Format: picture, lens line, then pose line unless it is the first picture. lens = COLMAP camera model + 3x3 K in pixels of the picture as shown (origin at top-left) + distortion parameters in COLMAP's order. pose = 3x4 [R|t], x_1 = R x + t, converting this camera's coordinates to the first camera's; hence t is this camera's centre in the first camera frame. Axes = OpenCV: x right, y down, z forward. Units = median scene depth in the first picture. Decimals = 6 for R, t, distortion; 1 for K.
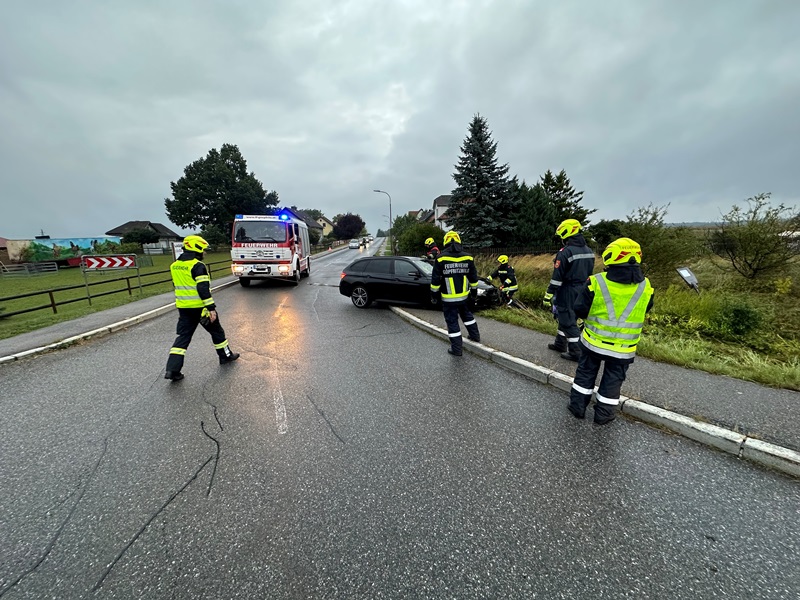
lens RADIAL K [[320.5, 0, 399.2], [0, 320.5, 297.5], [0, 0, 1]] dist [-0.000266, 0.000270]
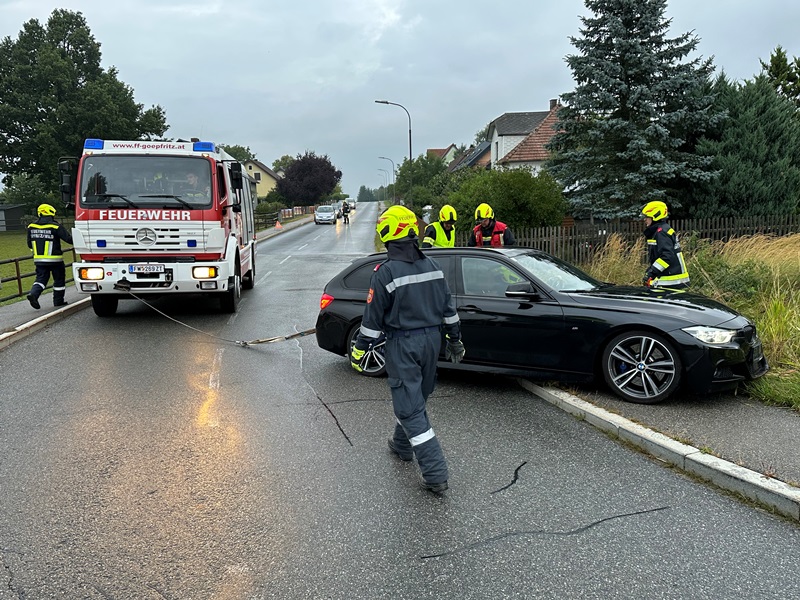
lens RADIAL K [[636.6, 0, 402.9], [0, 636.6, 294.4], [0, 0, 1]] dist [0.048837, -0.057604]
pose [[0.999982, -0.005514, 0.002522, -0.069148], [0.005614, 0.999123, -0.041497, -0.017345], [-0.002291, 0.041510, 0.999135, 0.121211]]
